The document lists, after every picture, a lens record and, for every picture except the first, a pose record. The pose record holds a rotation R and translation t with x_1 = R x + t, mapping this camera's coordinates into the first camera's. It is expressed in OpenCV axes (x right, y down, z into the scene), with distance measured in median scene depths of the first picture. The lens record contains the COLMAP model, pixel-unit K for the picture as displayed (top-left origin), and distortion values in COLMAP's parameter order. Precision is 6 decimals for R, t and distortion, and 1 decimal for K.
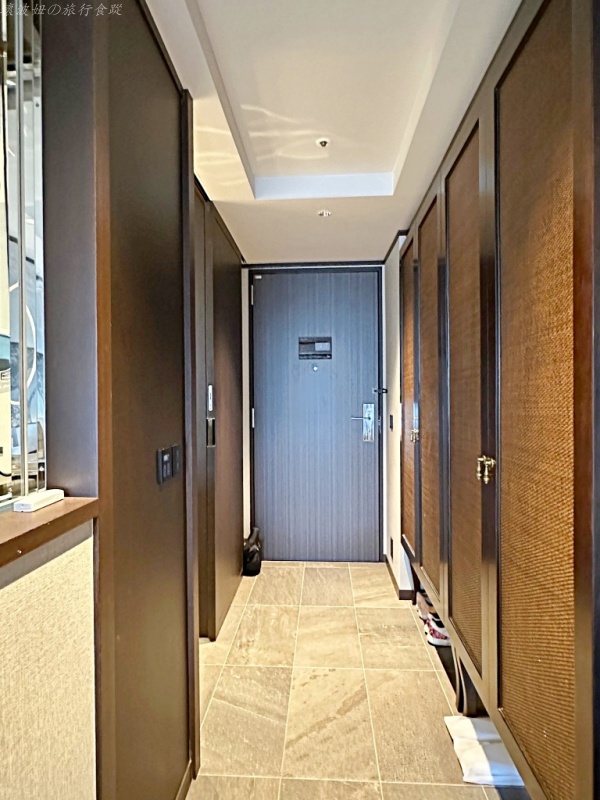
lens RADIAL K [[488.7, 0, 297.3], [0, 488.7, 402.0], [0, 0, 1]] dist [0.002064, 0.000326]
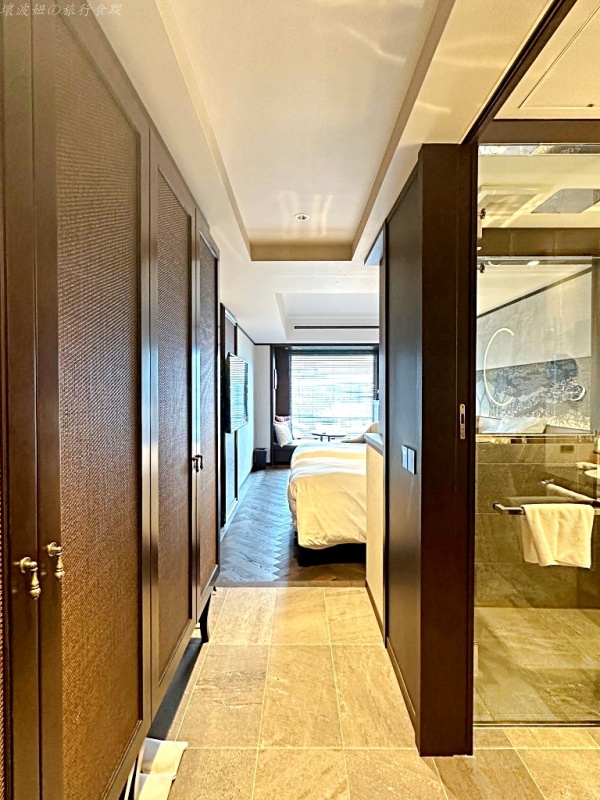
lens RADIAL K [[421.7, 0, 299.4], [0, 421.7, 398.6], [0, 0, 1]] dist [0.001781, -0.000132]
pose [[-0.998558, 0.005626, -0.053390, 0.115640], [0.005338, 0.999970, 0.005541, -0.055039], [0.053420, 0.005248, -0.998558, 1.926926]]
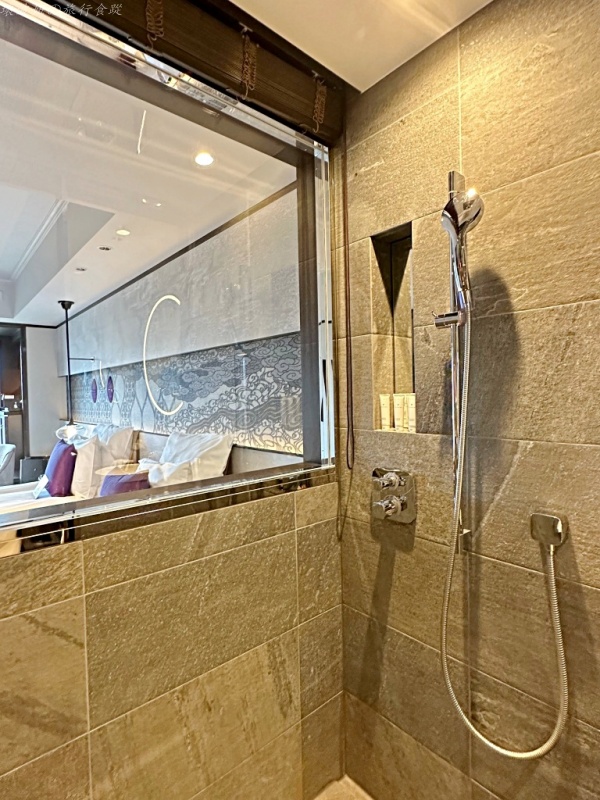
lens RADIAL K [[421.7, 0, 299.5], [0, 421.7, 401.6], [0, 0, 1]] dist [0.001781, -0.000132]
pose [[-0.717551, 0.037677, -0.695487, -0.037097], [0.032505, 0.999259, 0.020598, -0.056931], [0.695748, -0.007827, -0.718244, 1.679330]]
